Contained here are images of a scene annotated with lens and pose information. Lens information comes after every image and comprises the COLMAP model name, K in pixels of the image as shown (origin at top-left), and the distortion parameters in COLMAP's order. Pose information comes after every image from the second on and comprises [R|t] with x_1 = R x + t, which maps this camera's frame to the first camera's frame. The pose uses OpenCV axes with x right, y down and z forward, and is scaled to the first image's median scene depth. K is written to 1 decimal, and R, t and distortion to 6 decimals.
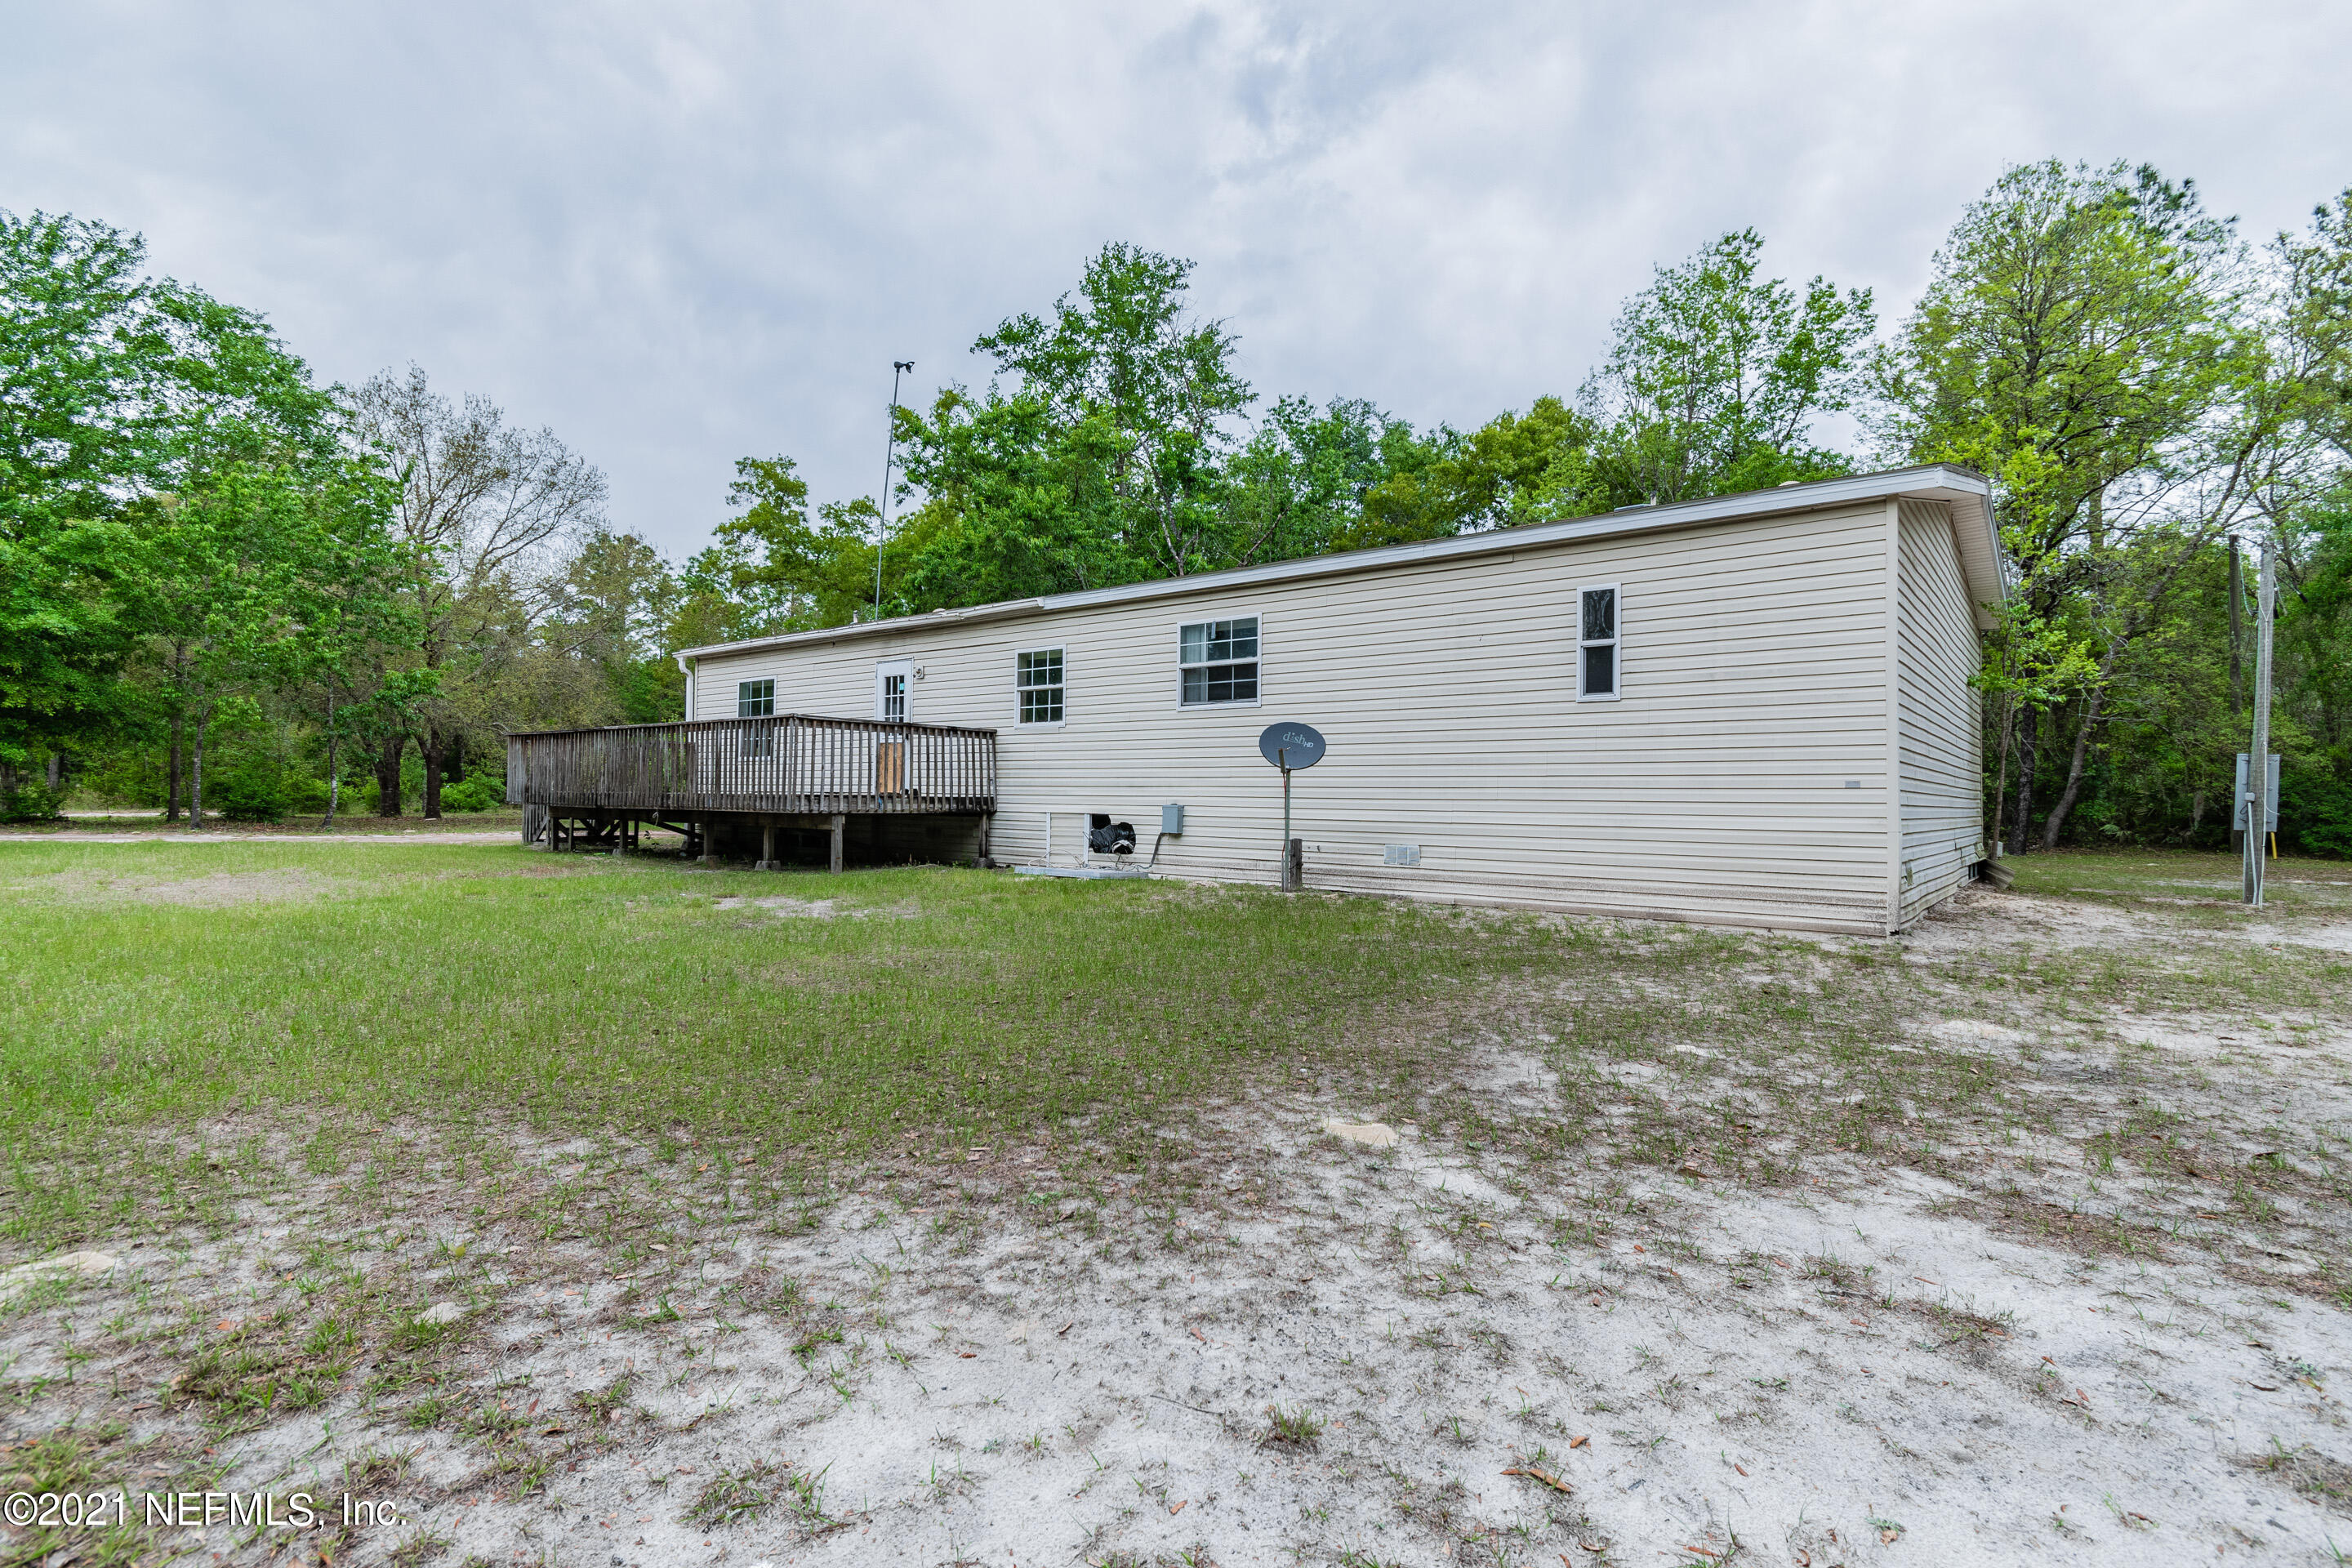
lens RADIAL K [[1140.7, 0, 1185.6], [0, 1140.7, 781.6], [0, 0, 1]] dist [0.006368, 0.000286]
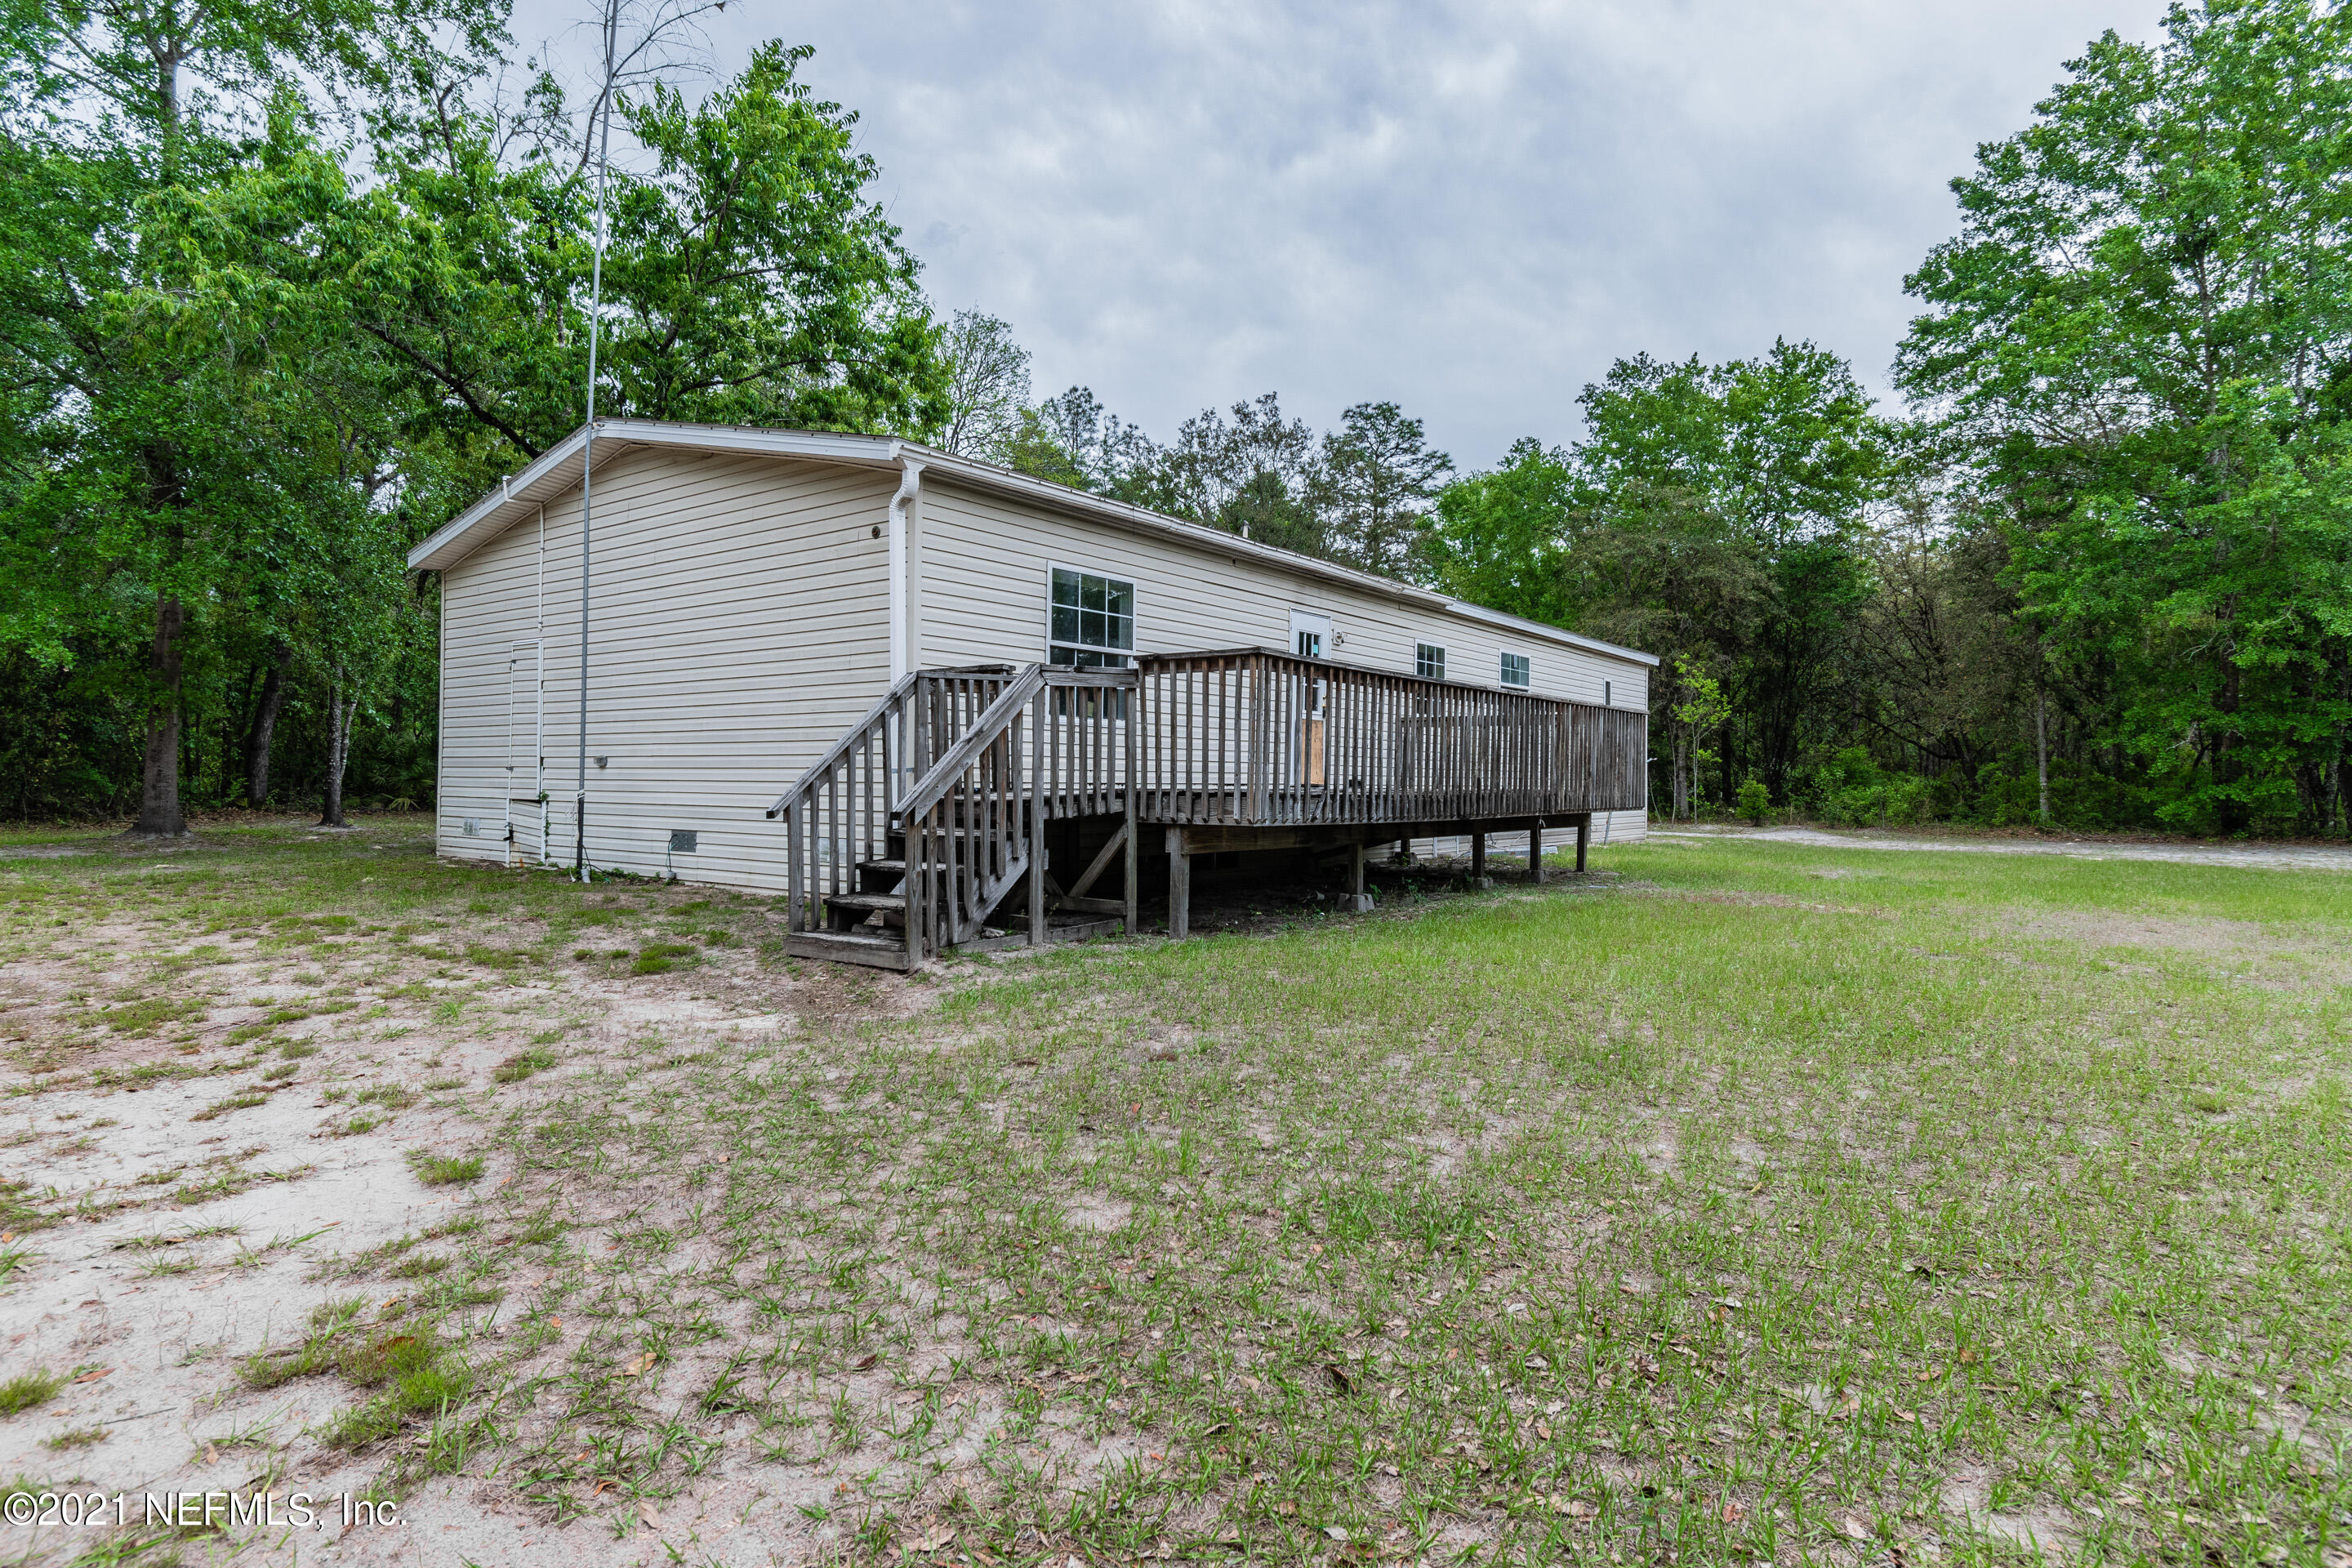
lens RADIAL K [[1251.1, 0, 1169.4], [0, 1251.1, 778.1], [0, 0, 1]] dist [-0.006311, -0.000230]
pose [[-0.023639, -0.011173, 0.999658, -1.262848], [-0.024784, 0.999637, 0.010587, -0.001267], [-0.999413, -0.024525, -0.023908, 1.276768]]
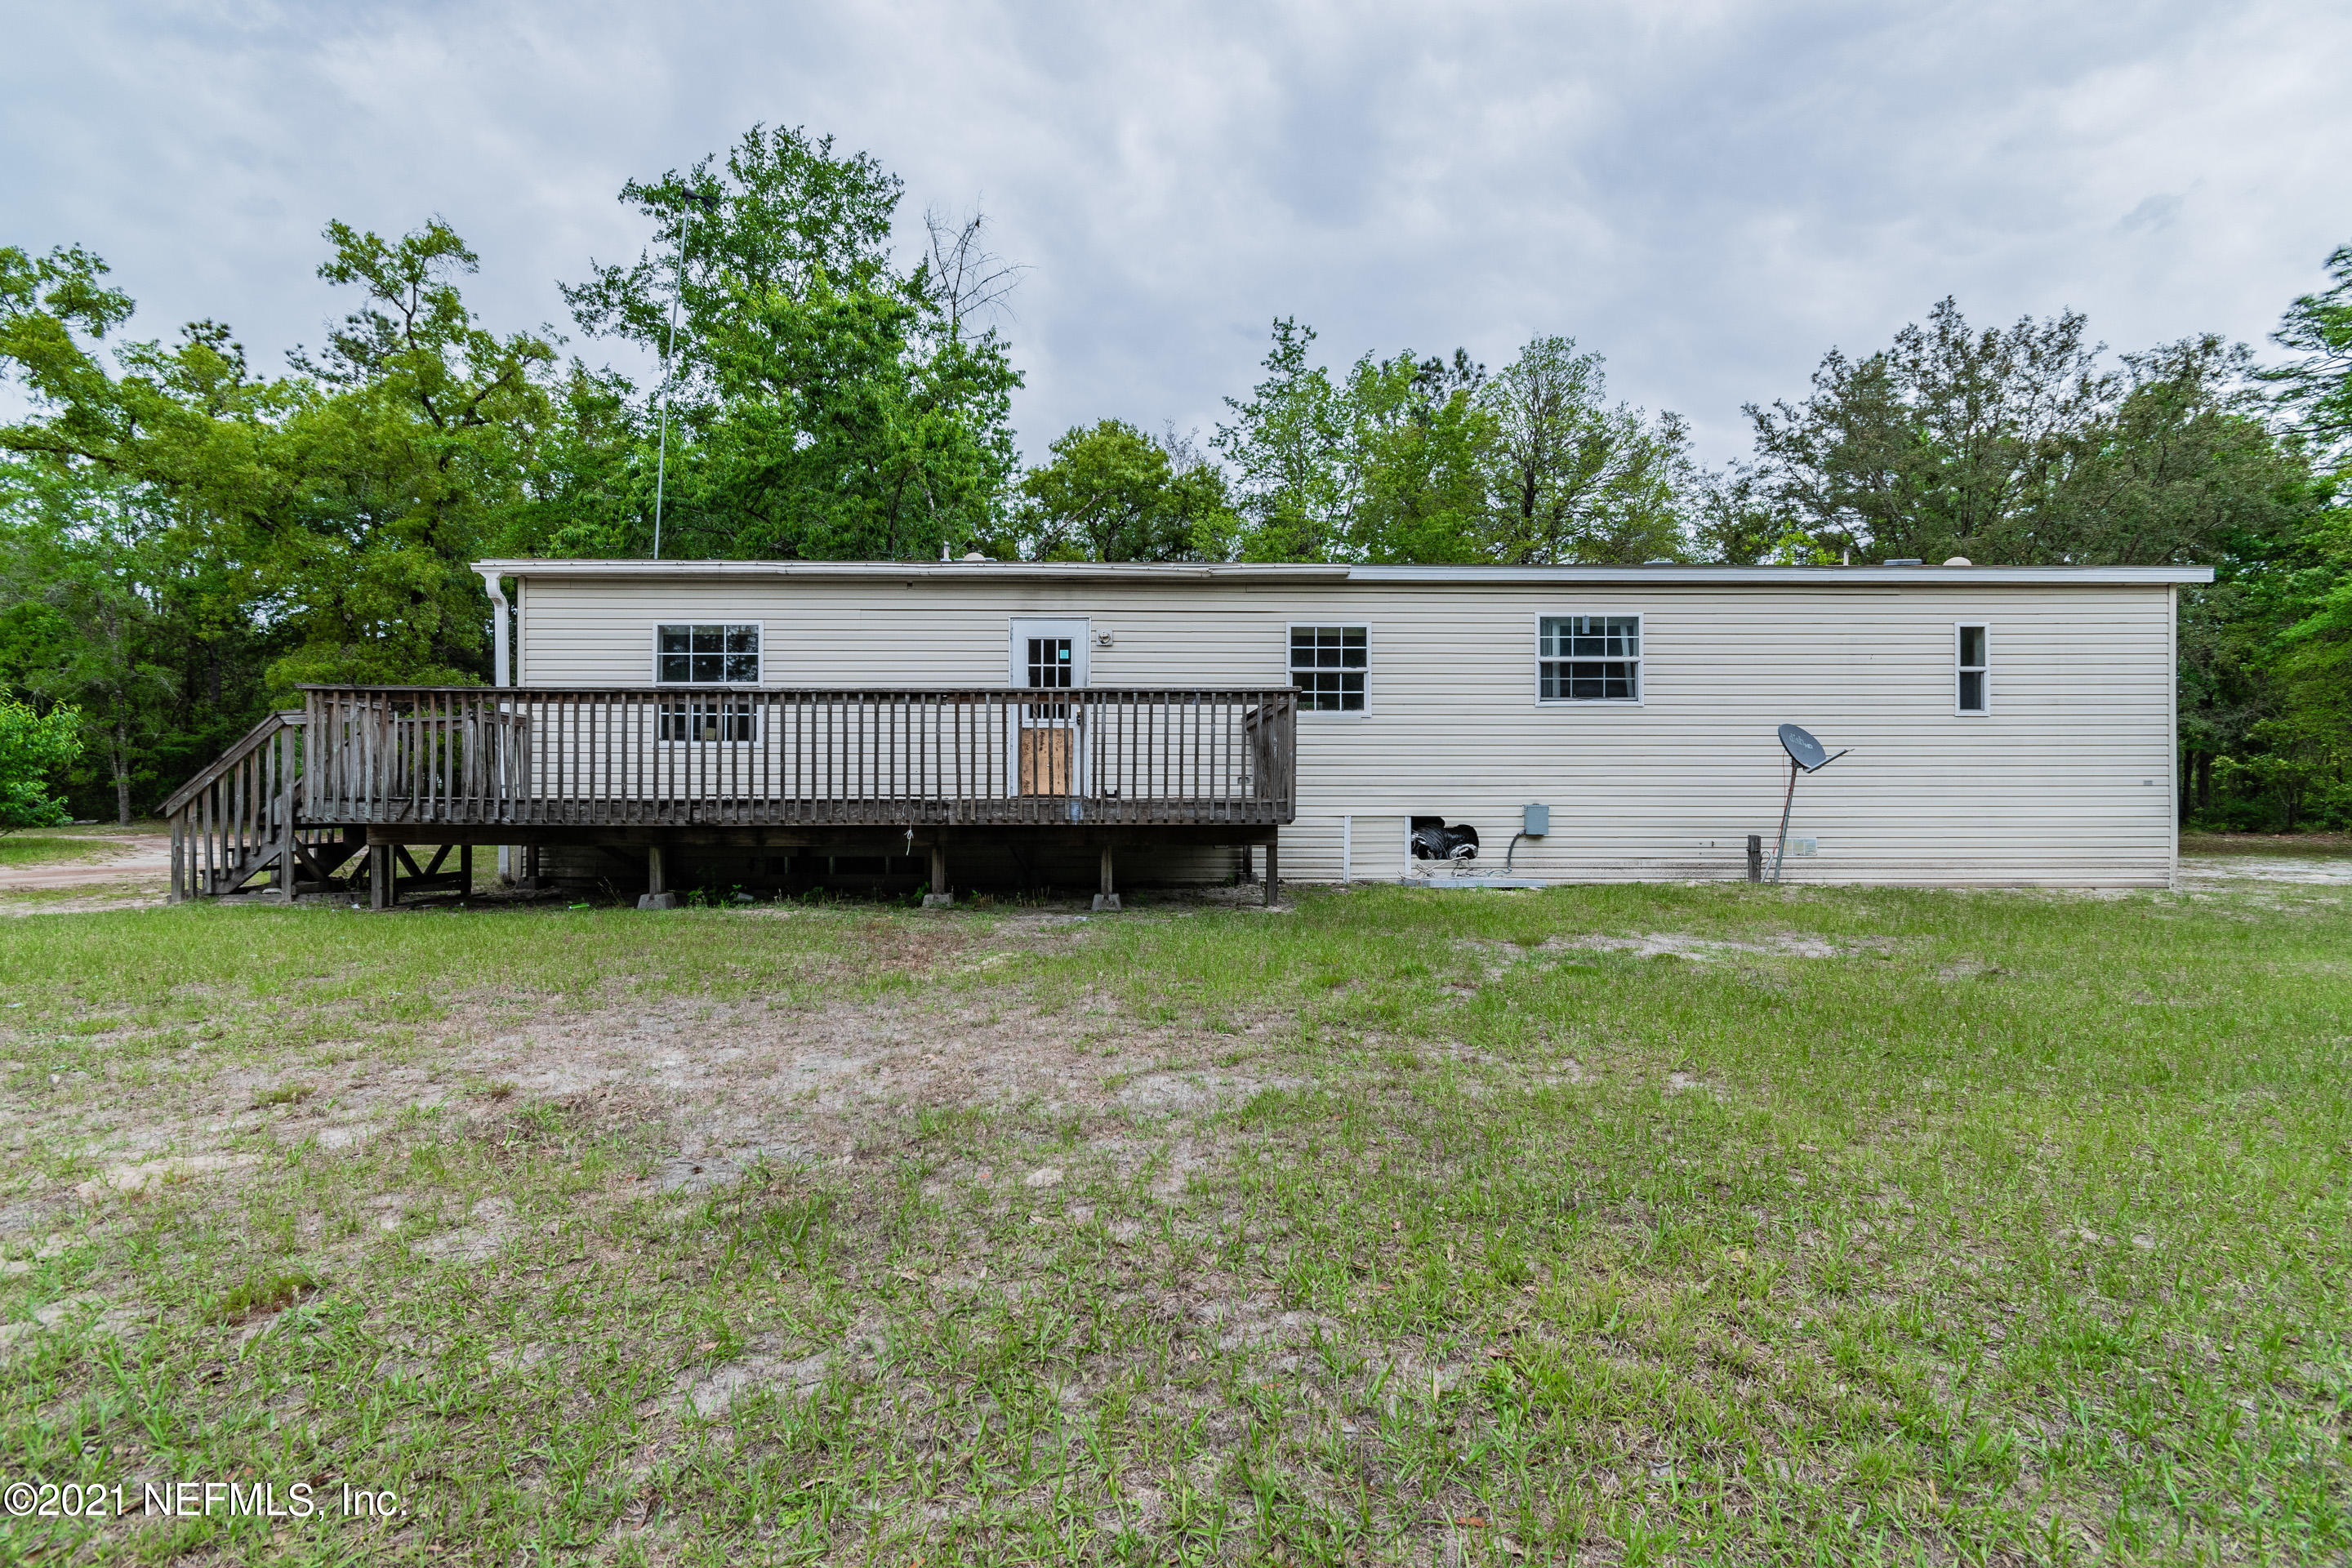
lens RADIAL K [[1060.5, 0, 1169.3], [0, 1060.5, 801.7], [0, 0, 1]] dist [0.004510, 0.000630]
pose [[0.765815, -0.016066, 0.642860, -0.741097], [-0.000723, 0.999666, 0.025844, -0.004367], [-0.643060, -0.020256, 0.765548, 0.472560]]
